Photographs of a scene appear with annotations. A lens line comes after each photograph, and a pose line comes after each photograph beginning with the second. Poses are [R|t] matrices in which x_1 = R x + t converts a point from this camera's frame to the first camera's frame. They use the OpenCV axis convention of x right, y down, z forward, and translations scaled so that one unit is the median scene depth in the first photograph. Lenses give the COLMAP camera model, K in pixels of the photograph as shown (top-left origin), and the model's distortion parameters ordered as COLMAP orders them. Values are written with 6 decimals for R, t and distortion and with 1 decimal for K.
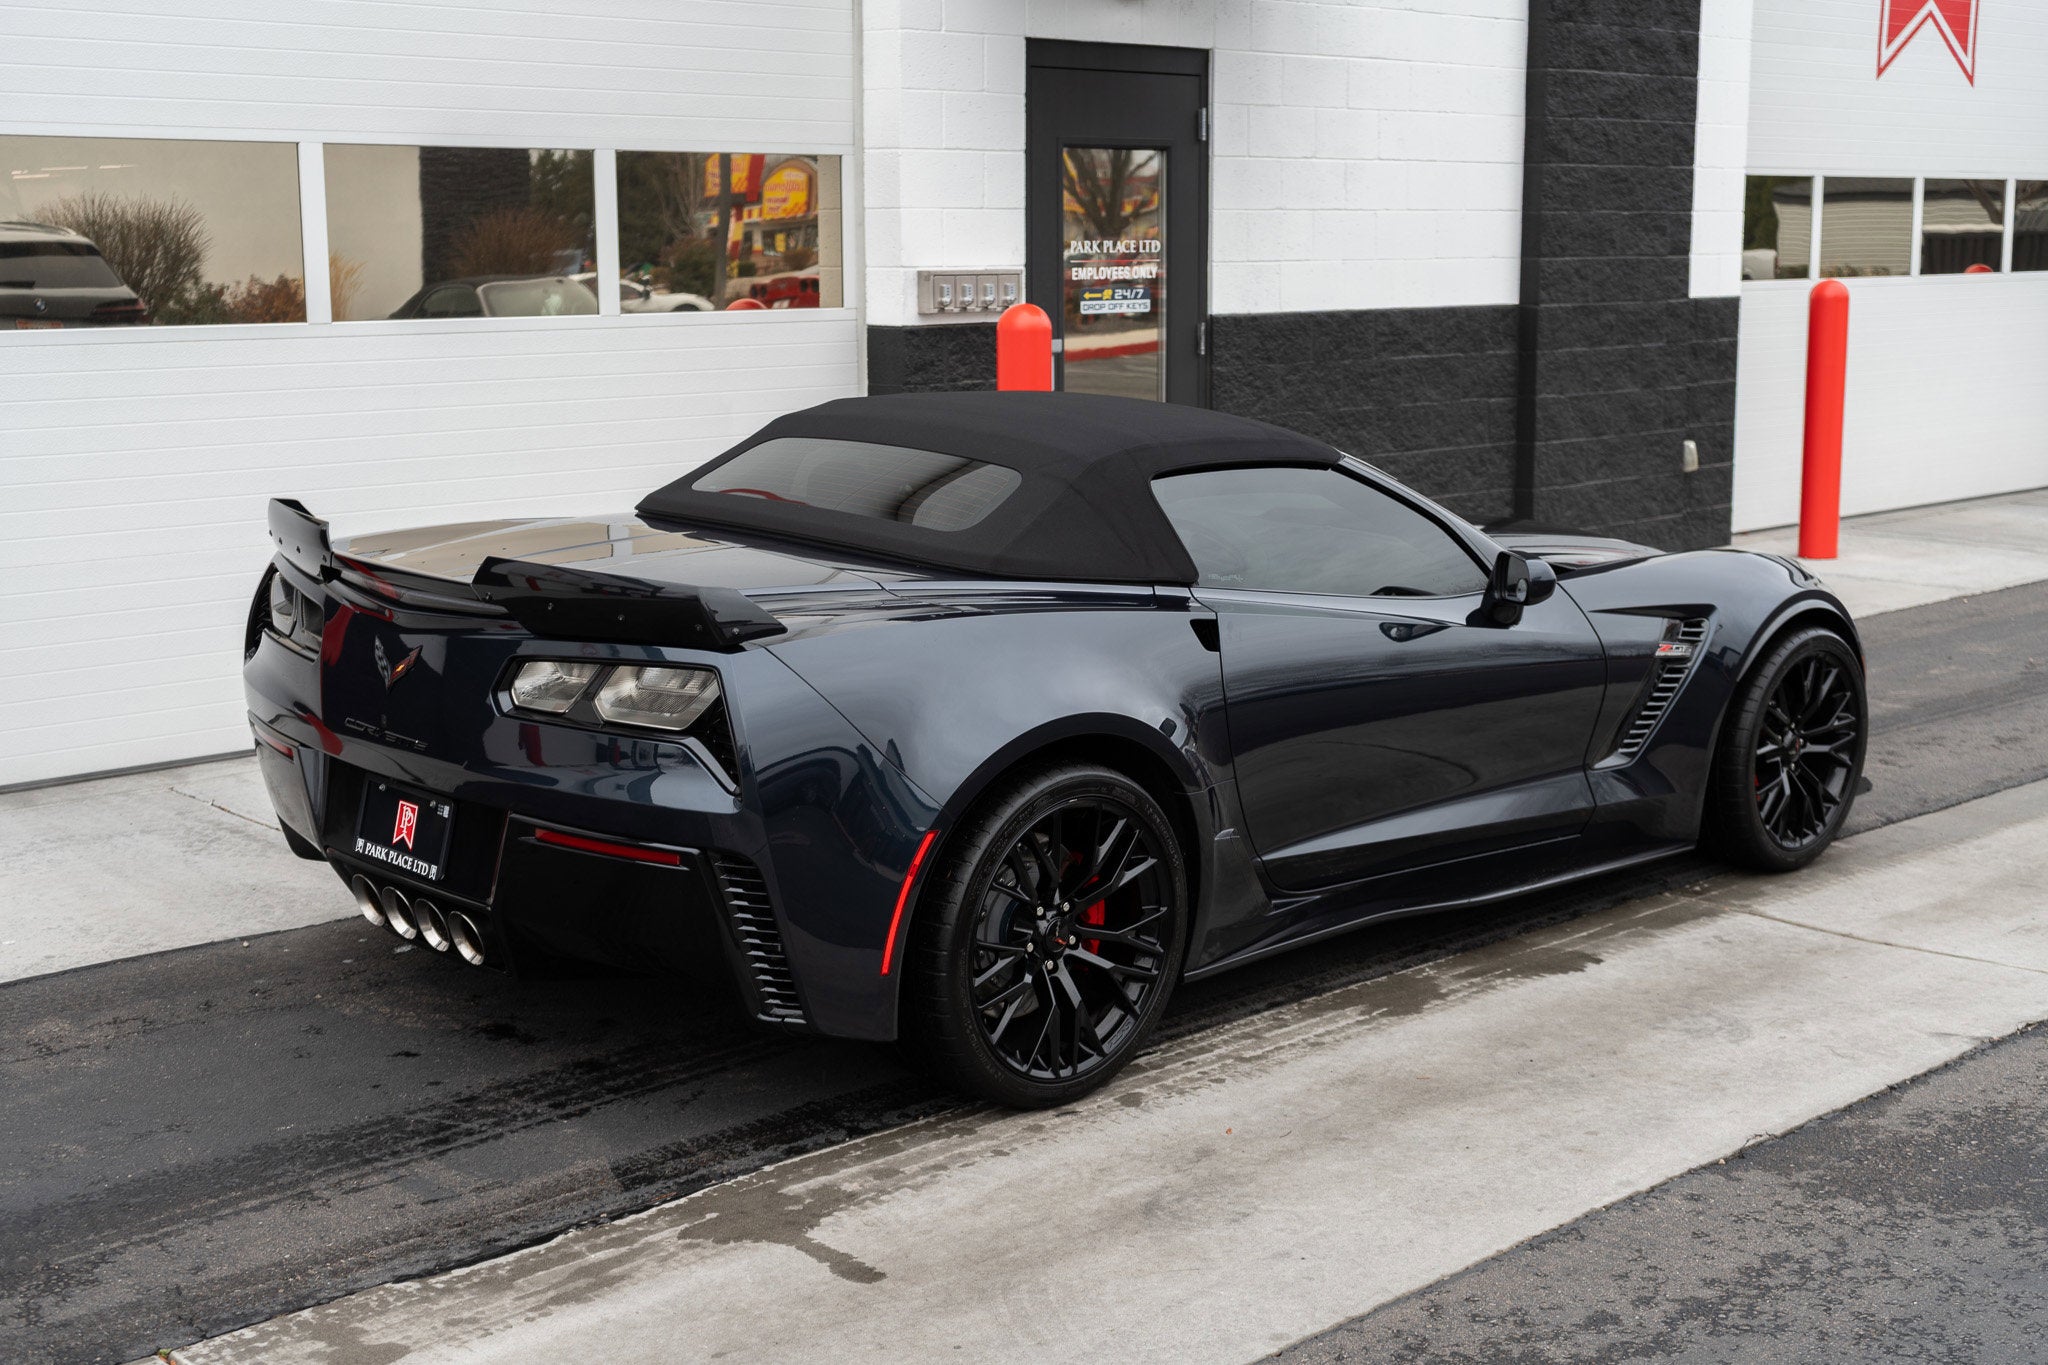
lens RADIAL K [[2737.0, 0, 1034.6], [0, 2737.0, 646.3], [0, 0, 1]] dist [0.018112, 0.045951]
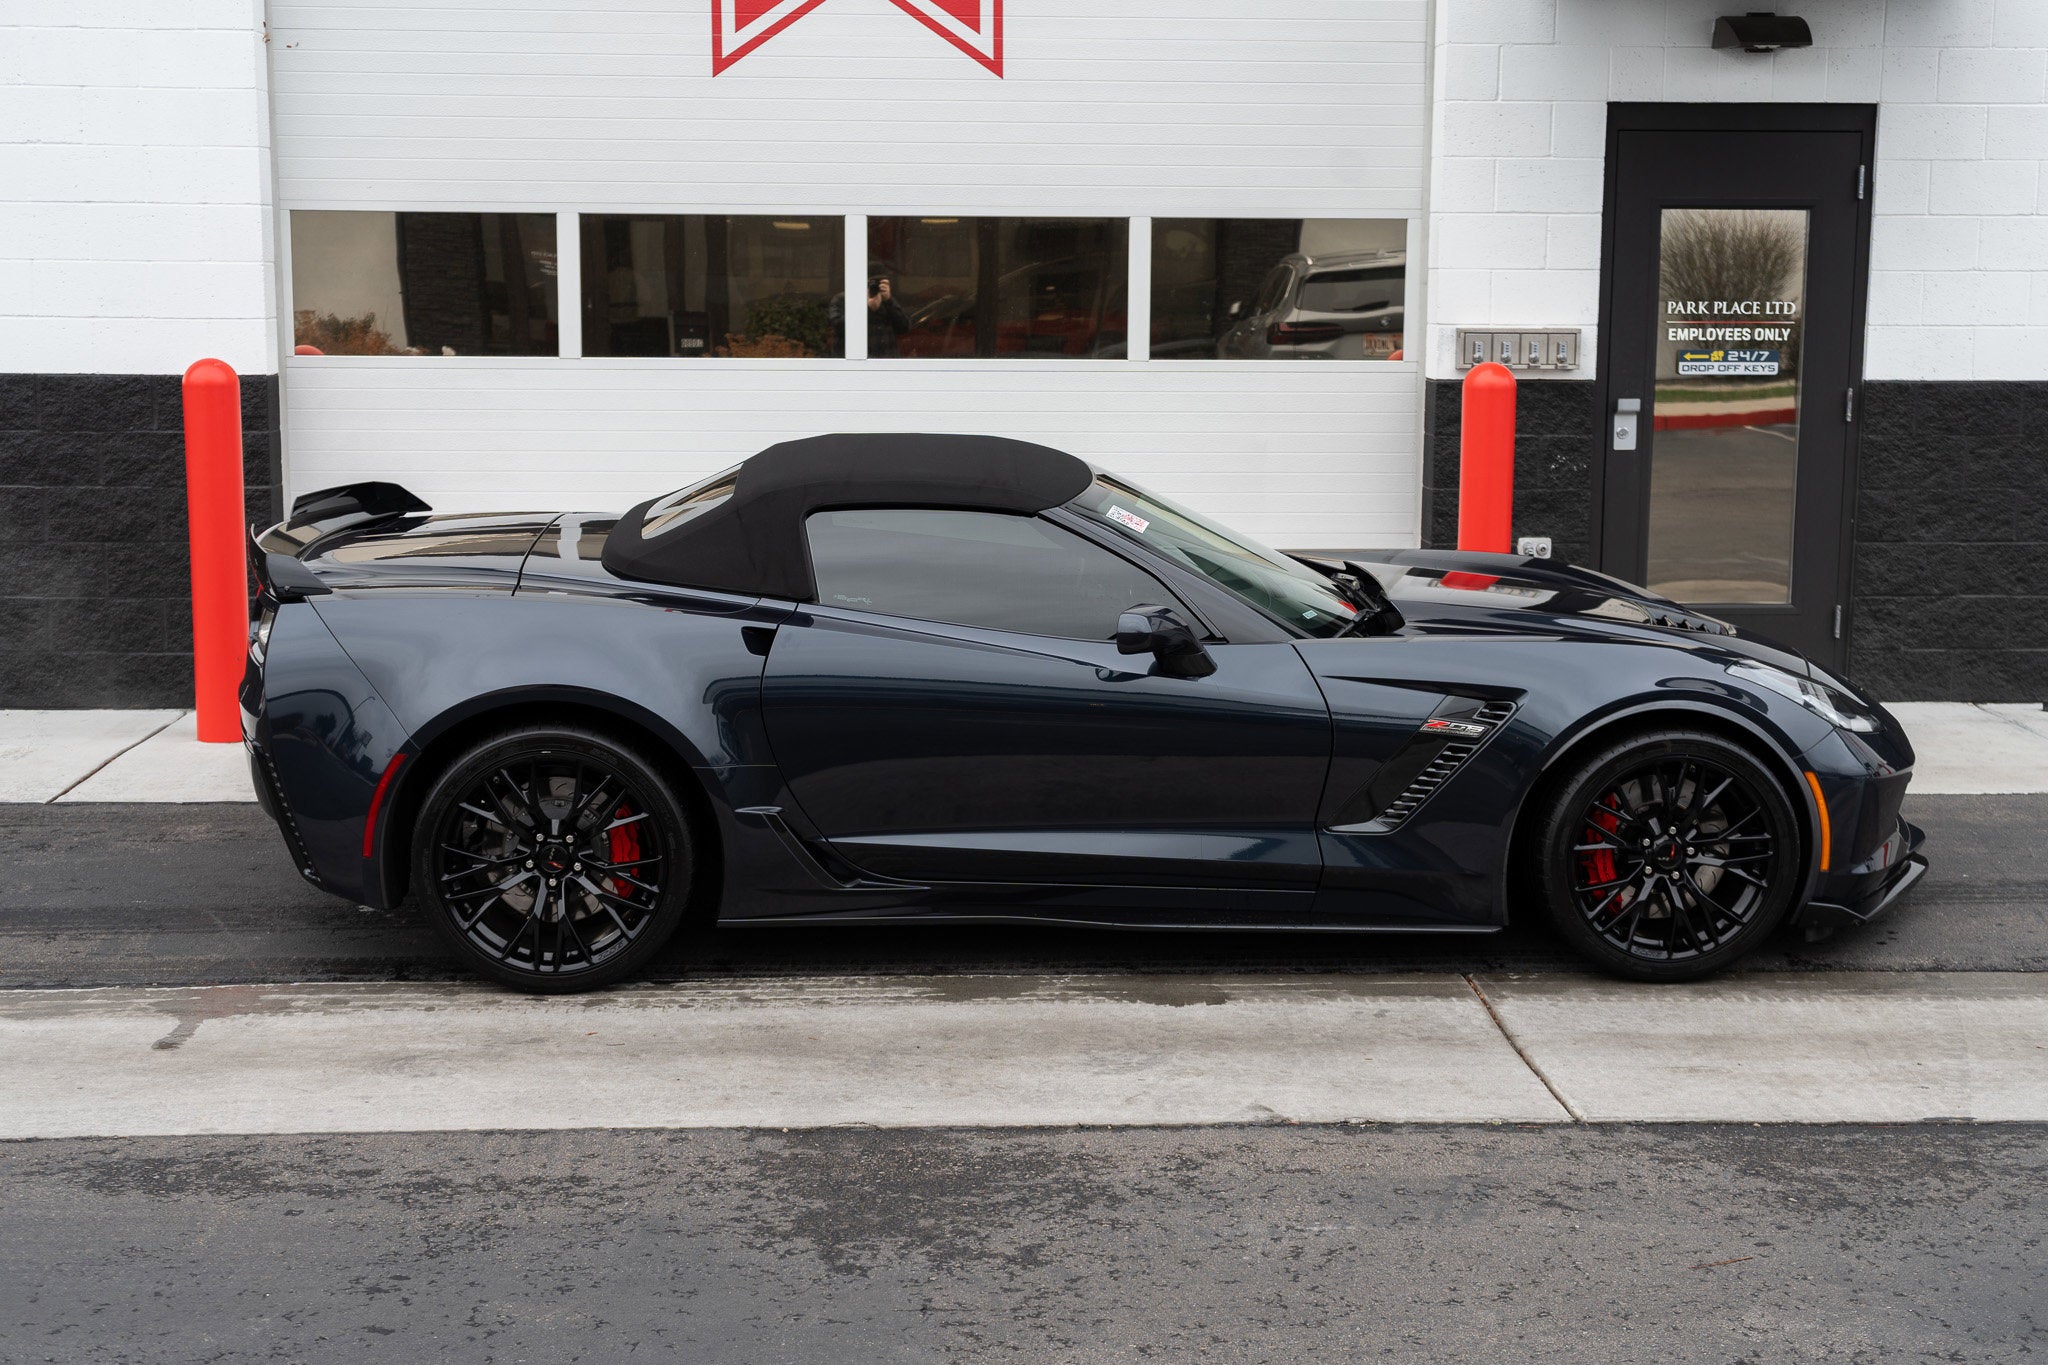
lens RADIAL K [[2707.5, 0, 1024.0], [0, 2707.5, 682.5], [0, 0, 1]] dist [0.001871, 0.093705]
pose [[0.749920, 0.108914, -0.652501, 0.902437], [-0.107135, 0.993328, 0.042674, -0.047927], [0.652795, 0.037903, 0.756586, 0.181338]]
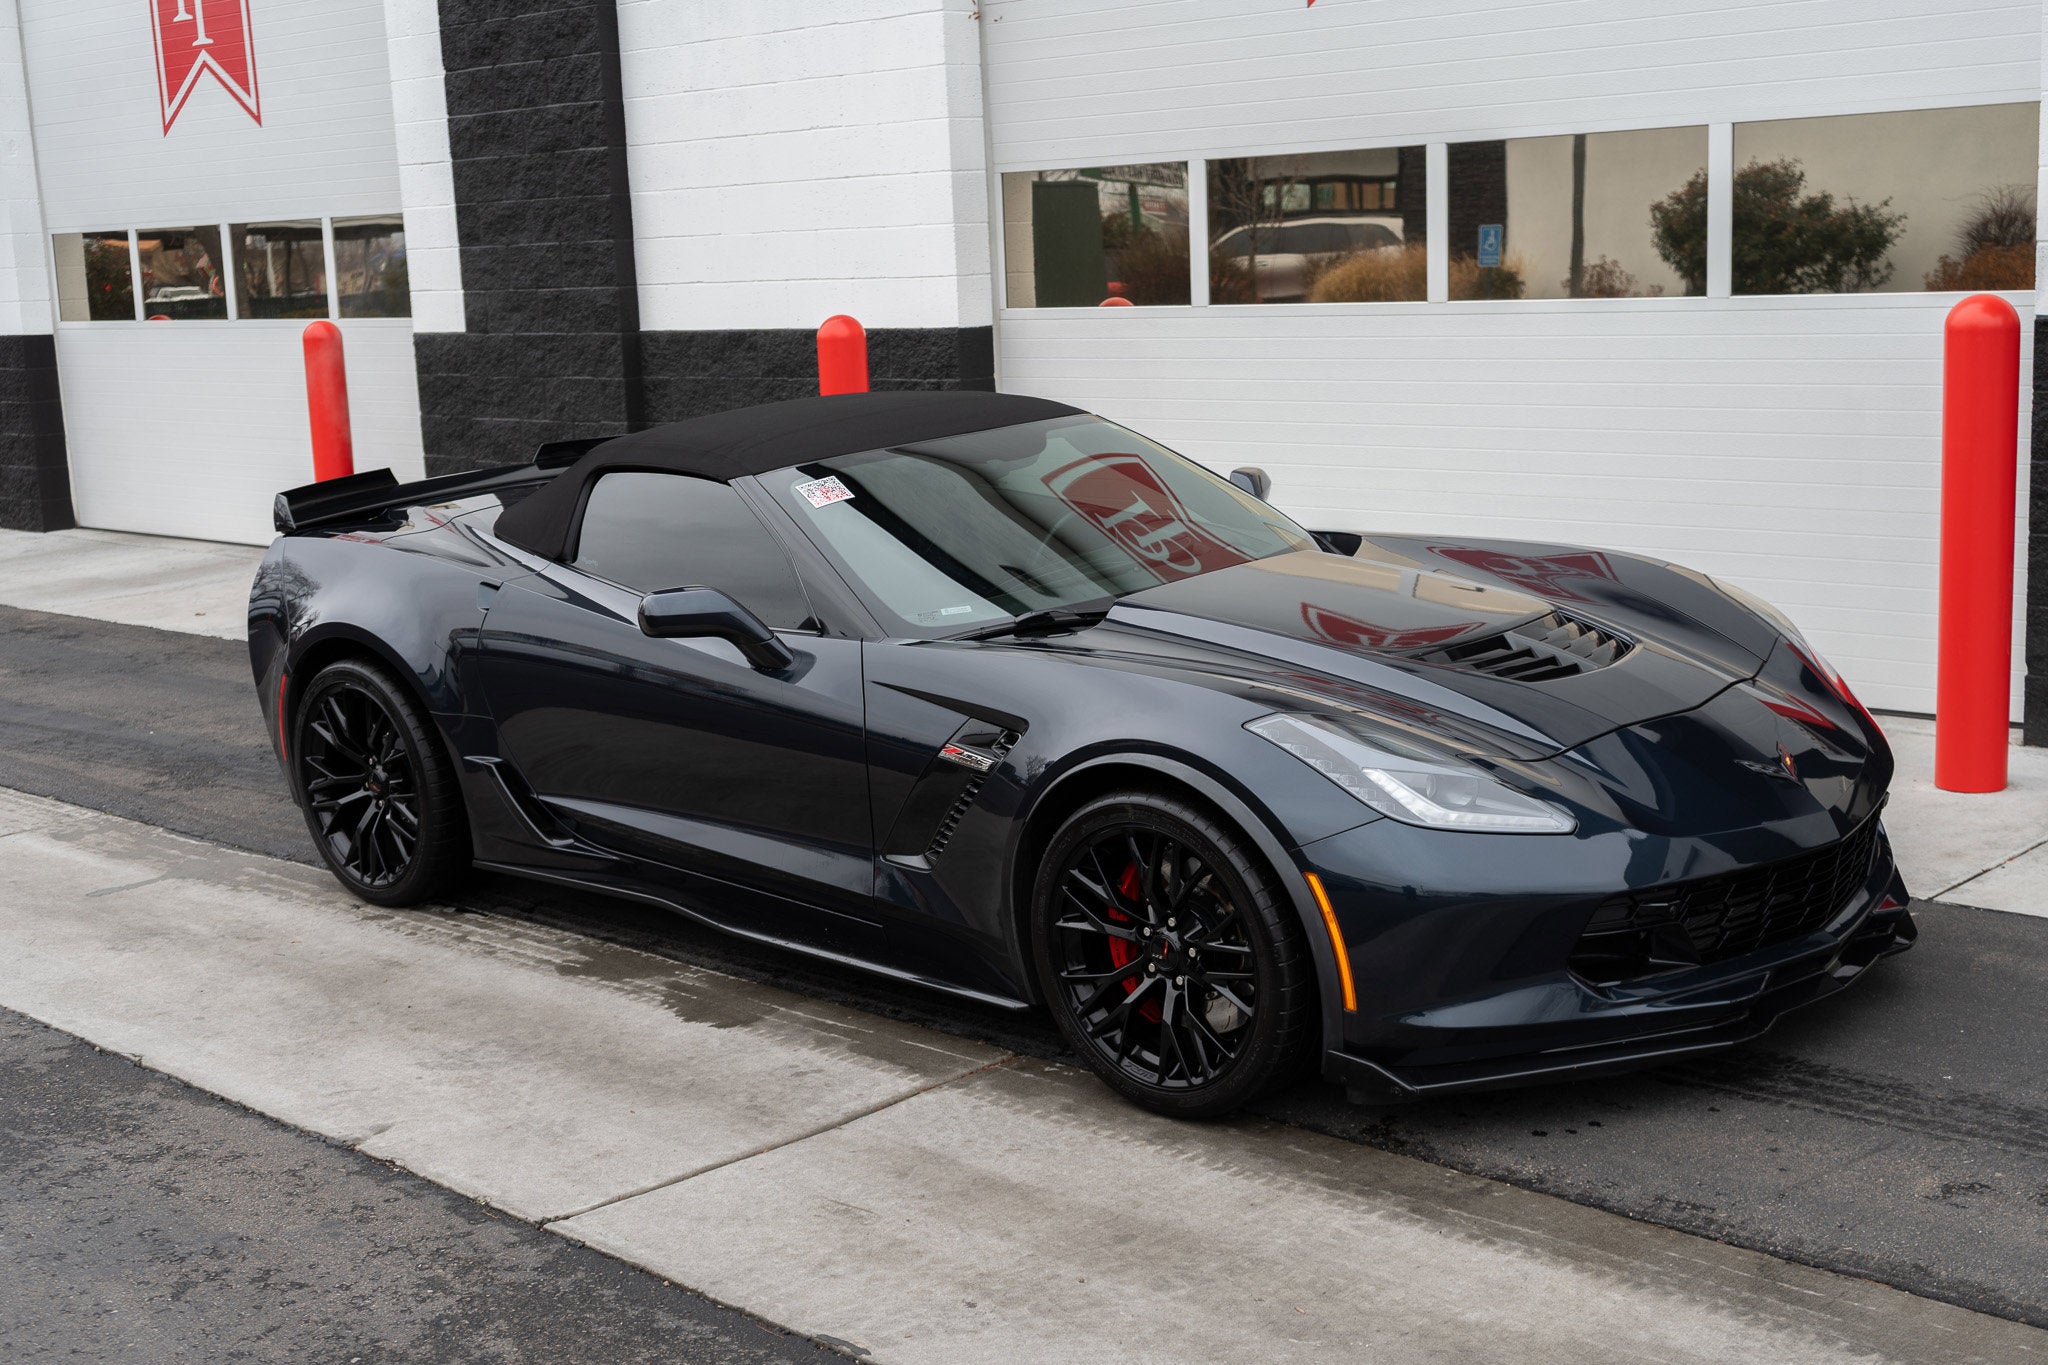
lens RADIAL K [[2537.0, 0, 1024.0], [0, 2537.0, 682.5], [0, 0, 1]] dist [0.008585, 0.047604]
pose [[0.028046, 0.174061, -0.984335, 1.175283], [-0.107468, 0.979540, 0.170151, -0.182415], [0.993813, 0.101012, 0.046178, 1.167893]]
